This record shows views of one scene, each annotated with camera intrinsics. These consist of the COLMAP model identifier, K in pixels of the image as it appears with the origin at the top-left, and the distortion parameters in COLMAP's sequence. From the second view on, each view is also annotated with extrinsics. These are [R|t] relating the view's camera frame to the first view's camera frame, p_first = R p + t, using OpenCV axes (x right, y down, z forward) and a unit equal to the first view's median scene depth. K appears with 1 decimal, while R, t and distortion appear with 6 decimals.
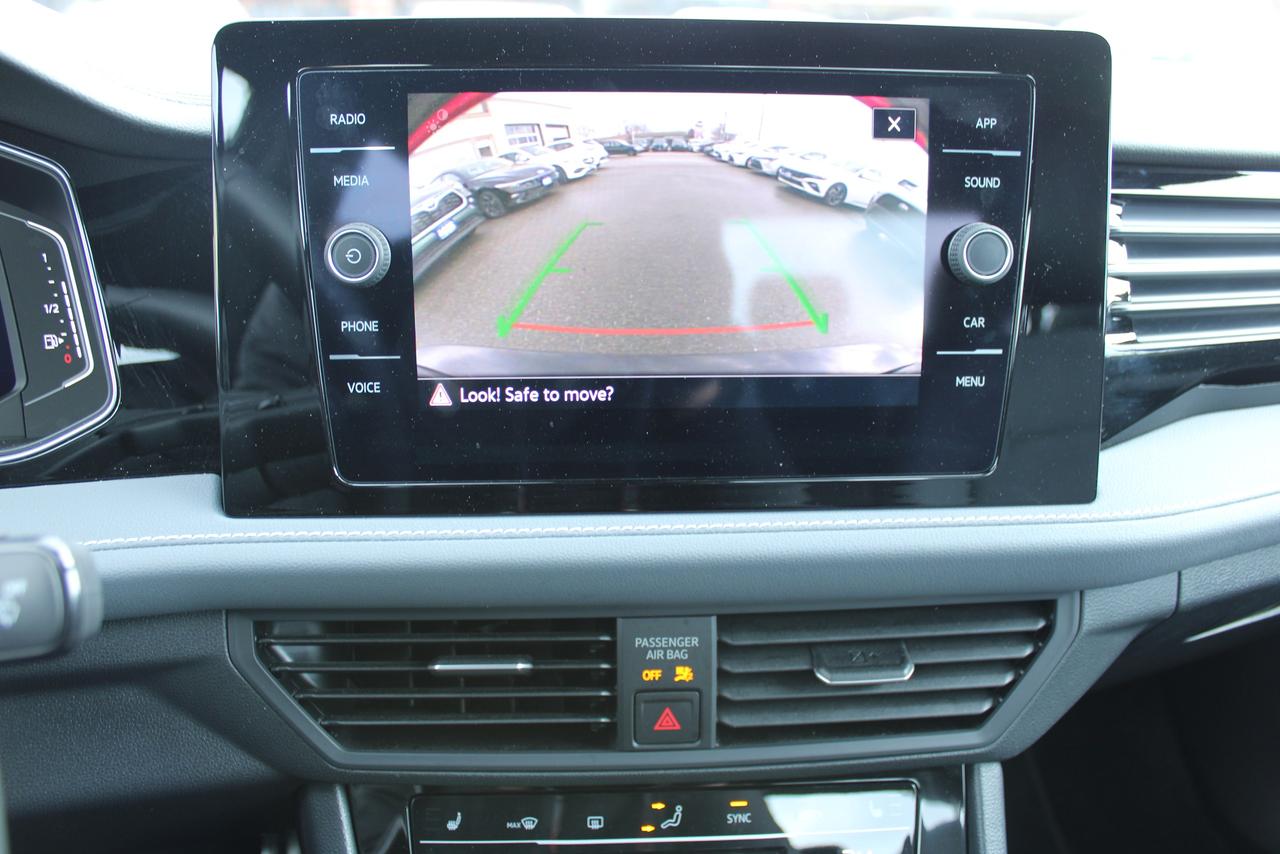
lens RADIAL K [[1099.9, 0, 638.7], [0, 1099.9, 430.9], [0, 0, 1]] dist [-0.166278, 0.106897]
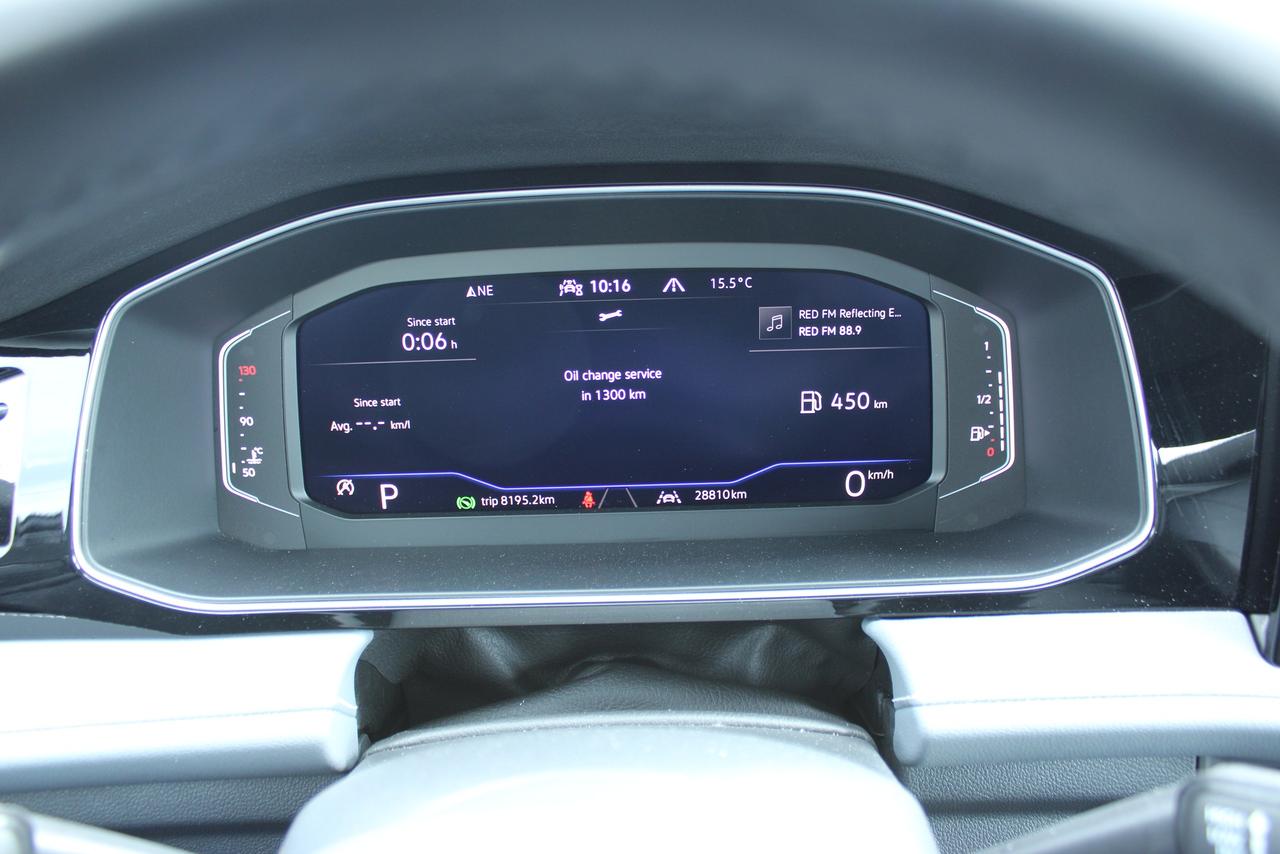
lens RADIAL K [[1099.9, 0, 641.1], [0, 1099.9, 428.5], [0, 0, 1]] dist [-0.166278, 0.106897]
pose [[0.956661, 0.068047, -0.283141, -0.573534], [-0.060682, 0.997553, 0.034714, -0.104965], [0.284811, -0.016028, 0.958450, -0.007541]]
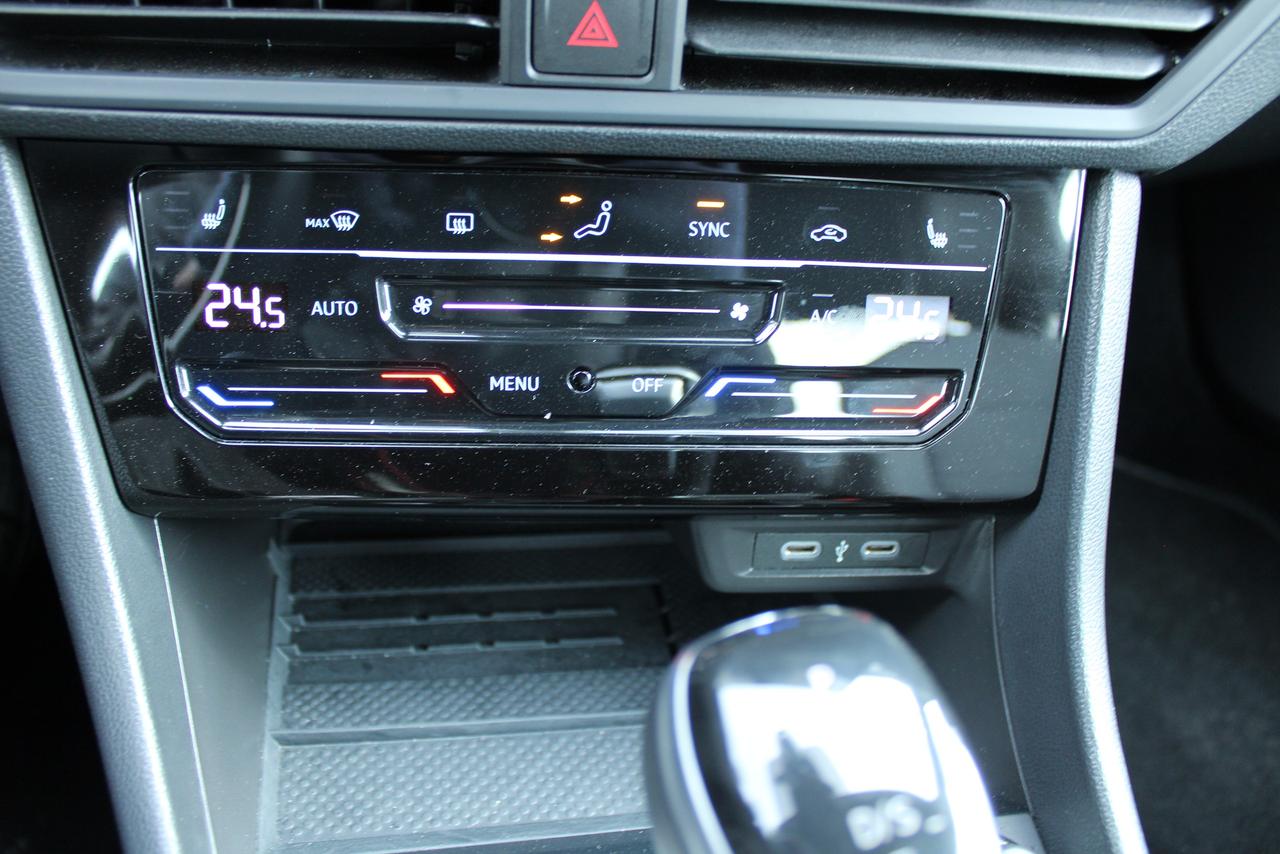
lens RADIAL K [[1099.9, 0, 651.6], [0, 1099.9, 430.1], [0, 0, 1]] dist [-0.166278, 0.106897]
pose [[0.996018, 0.036176, 0.081478, 0.018272], [-0.066545, 0.909887, 0.409483, 0.221709], [-0.059323, -0.413275, 0.908672, 0.425776]]
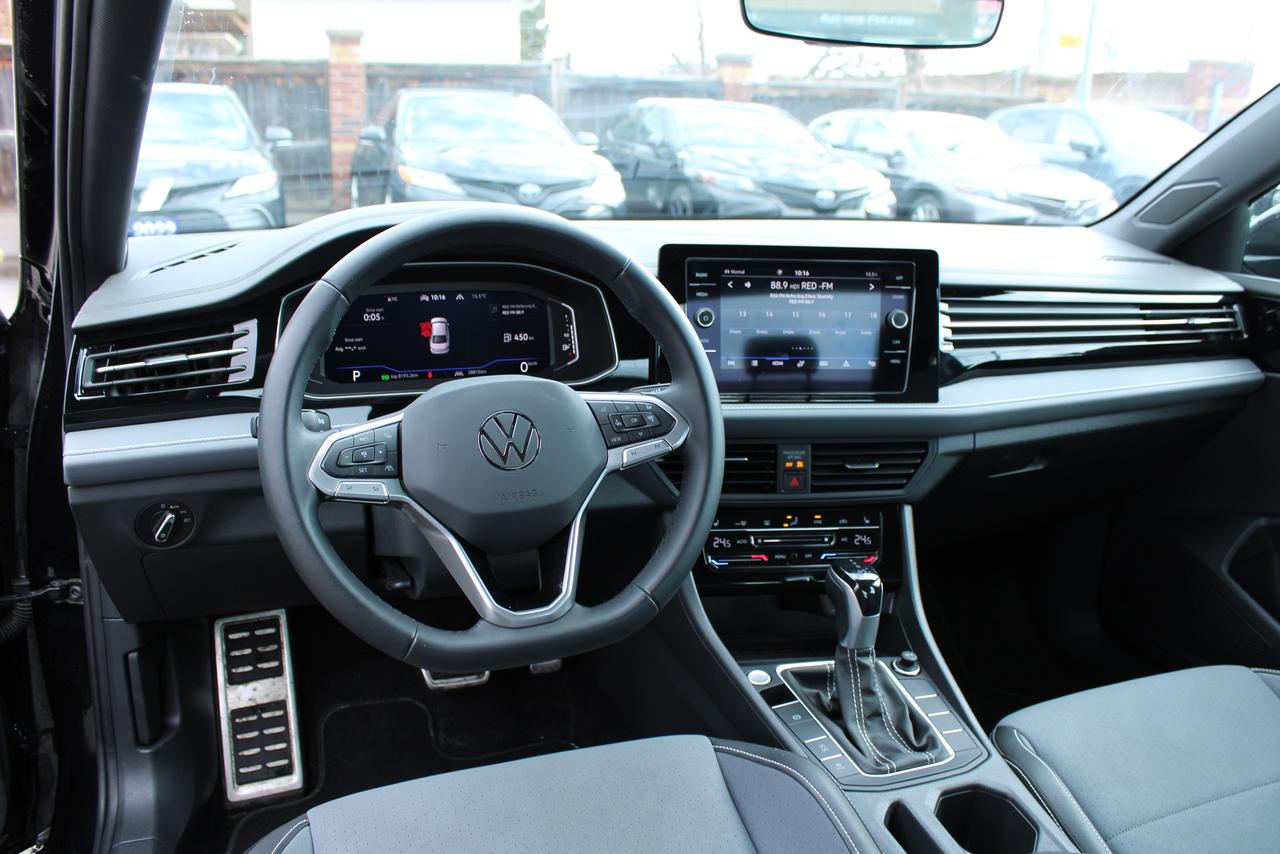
lens RADIAL K [[1099.9, 0, 614.9], [0, 1099.9, 412.9], [0, 0, 1]] dist [-0.166278, 0.106897]
pose [[0.999065, 0.003003, 0.043119, -0.553296], [0.001010, 0.995689, -0.092752, 0.345242], [-0.043212, 0.092709, 0.994755, -1.798781]]
